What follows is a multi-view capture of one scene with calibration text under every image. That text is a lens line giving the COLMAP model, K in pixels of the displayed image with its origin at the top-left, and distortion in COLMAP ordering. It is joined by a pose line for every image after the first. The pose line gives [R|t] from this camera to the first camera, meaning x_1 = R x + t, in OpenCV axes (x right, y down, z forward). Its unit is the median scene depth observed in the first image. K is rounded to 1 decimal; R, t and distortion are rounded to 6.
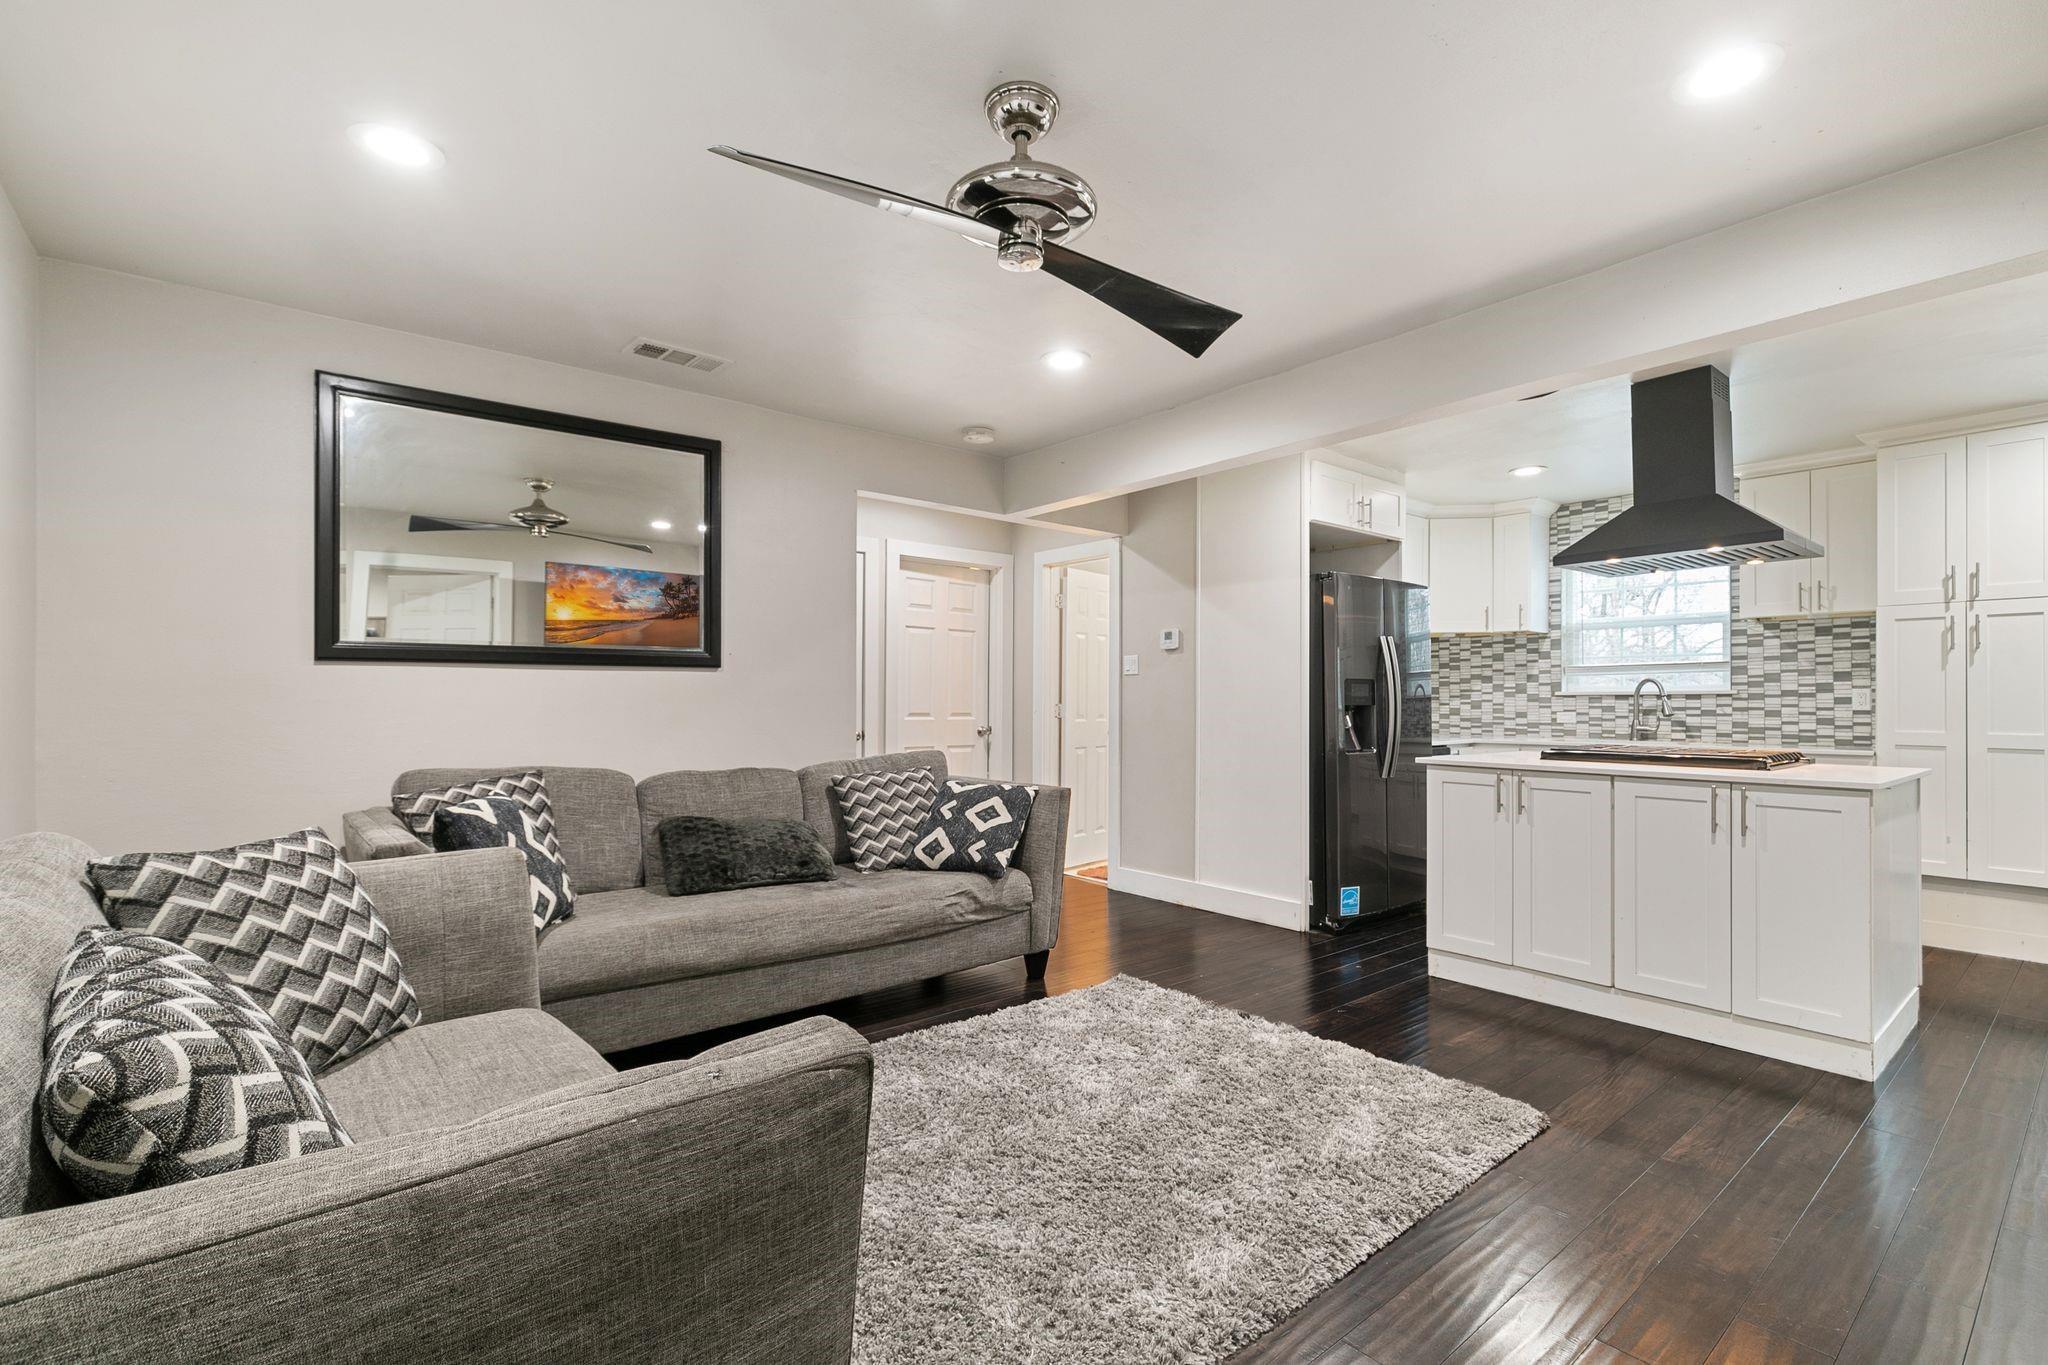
lens RADIAL K [[916.1, 0, 1017.7], [0, 916.1, 693.4], [0, 0, 1]] dist [-0.002064, -0.000727]
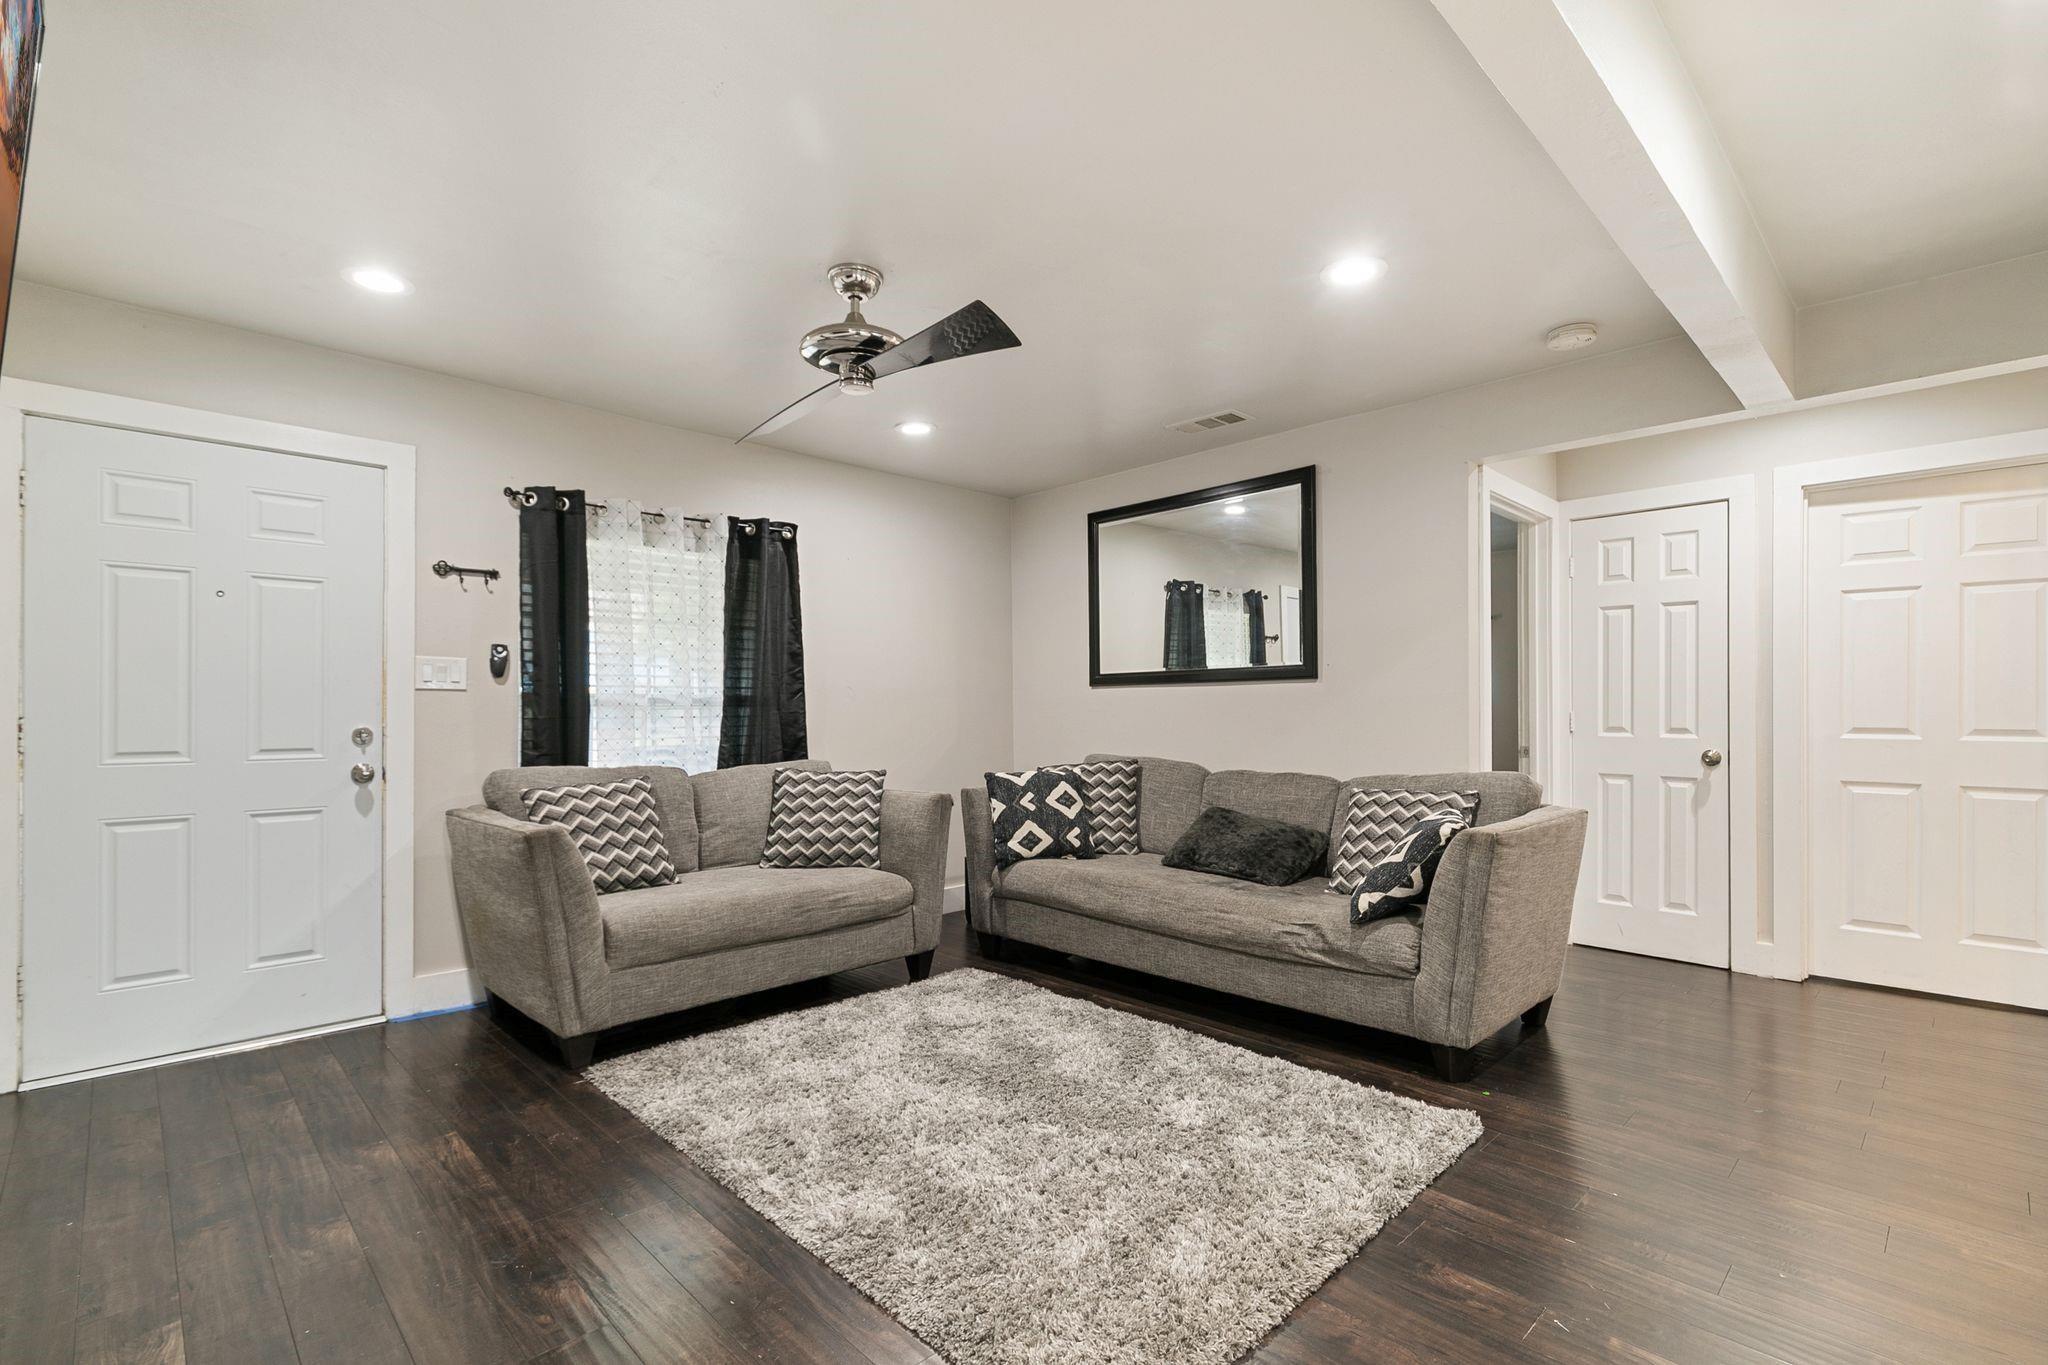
lens RADIAL K [[927.6, 0, 1030.8], [0, 927.6, 708.1], [0, 0, 1]] dist [-0.000792, -0.000262]
pose [[0.096673, -0.005131, -0.995303, 0.533460], [0.009728, 0.999944, -0.004210, 0.005729], [0.995269, -0.009275, 0.096717, 0.426792]]
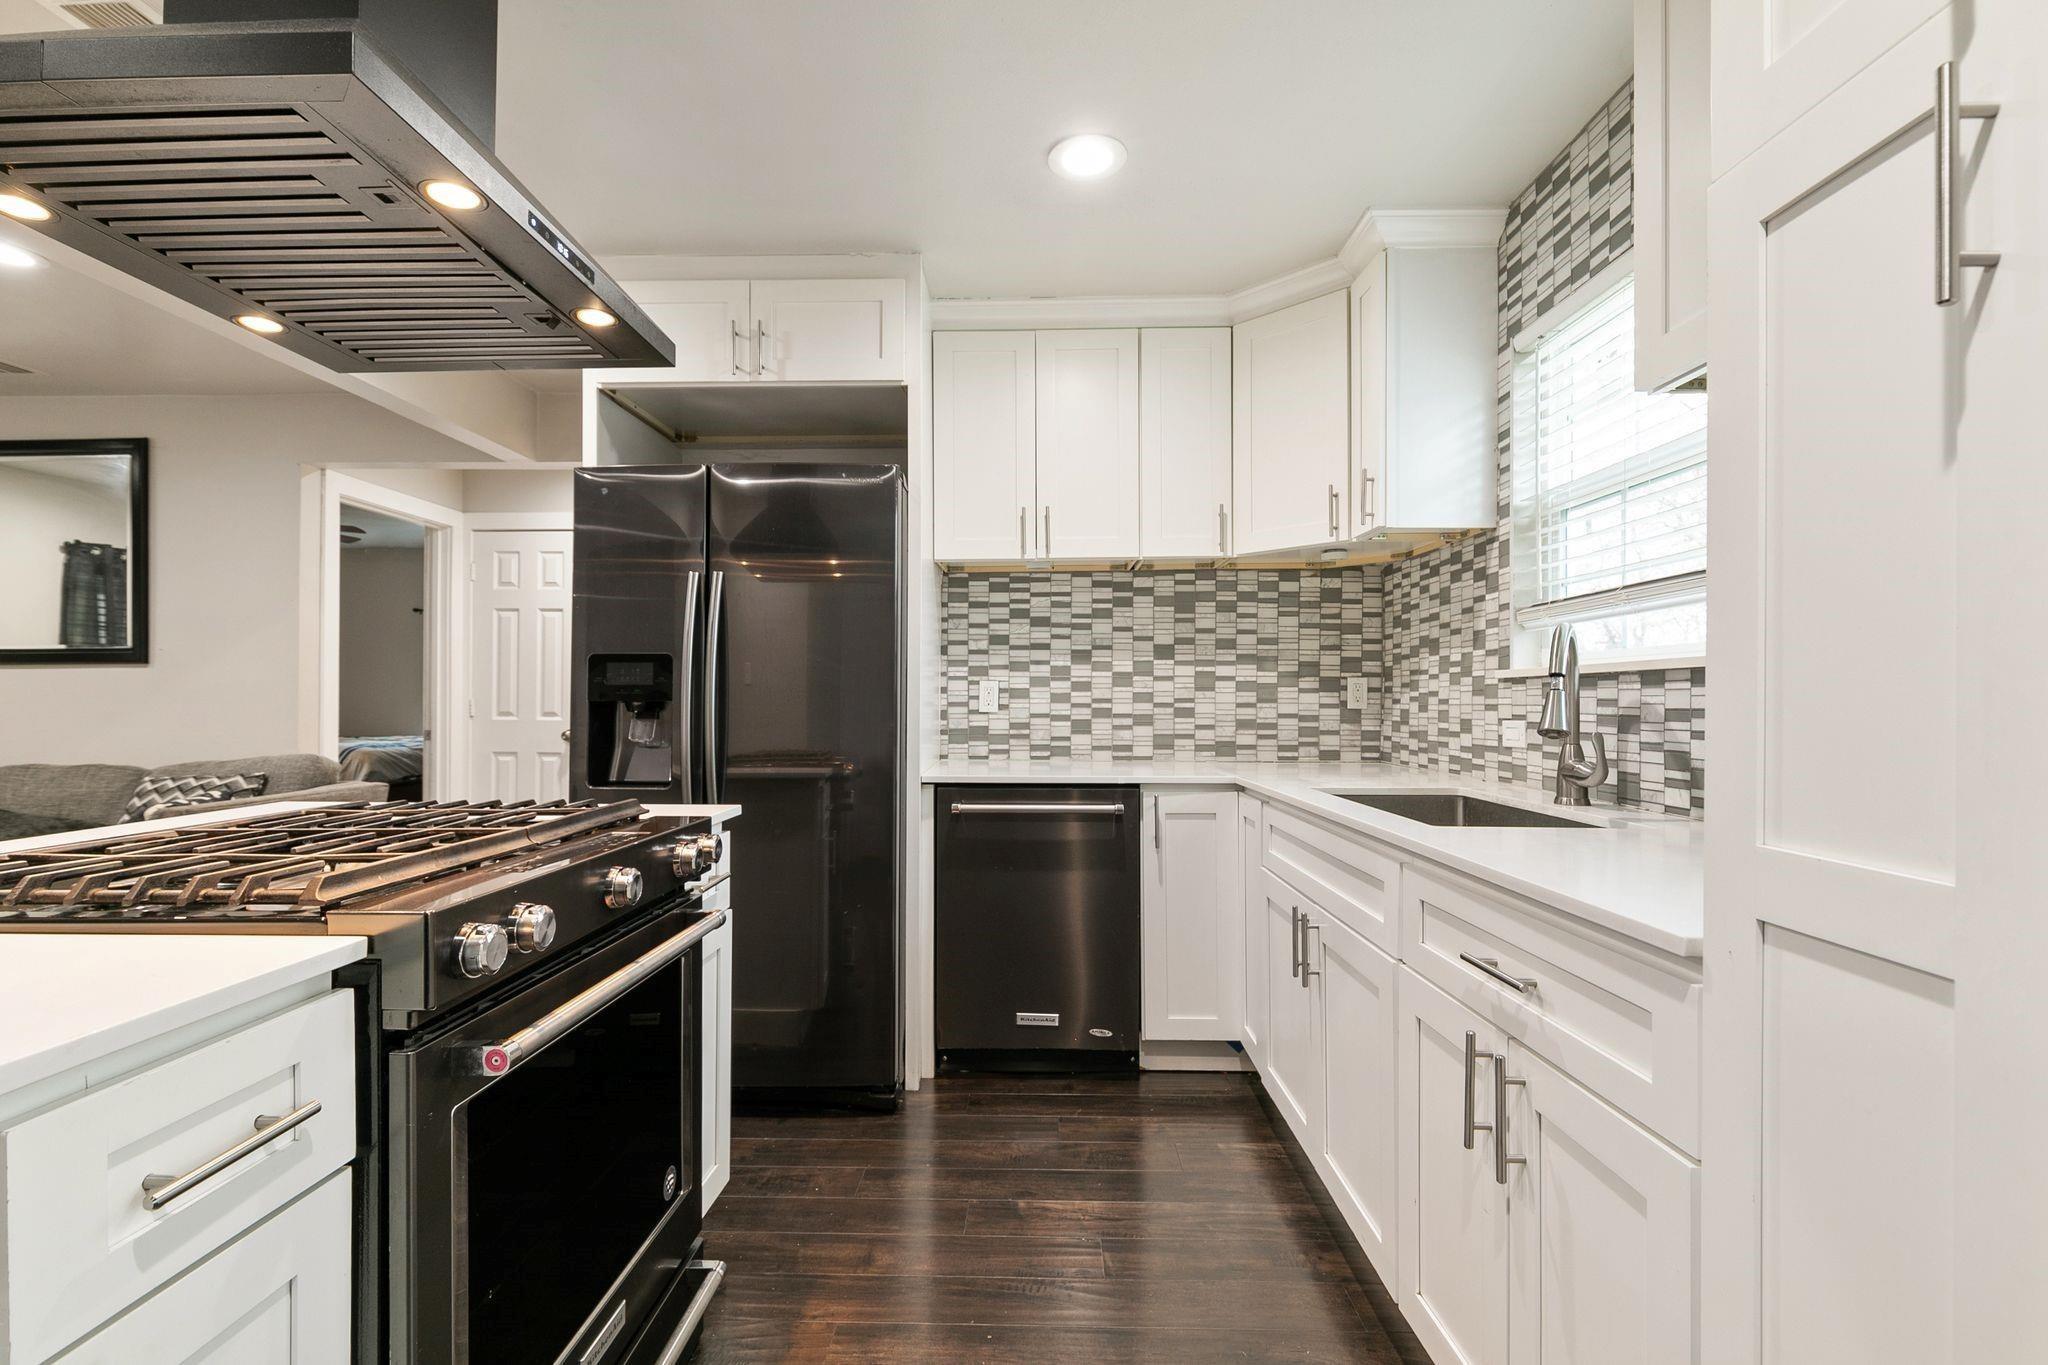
lens RADIAL K [[930.4, 0, 1013.5], [0, 930.4, 689.3], [0, 0, 1]] dist [0.002150, -0.000050]
pose [[0.763257, -0.007714, -0.646049, 0.794012], [0.006457, 0.999970, -0.004312, 0.008135], [0.646063, -0.000880, 0.763283, 0.627492]]
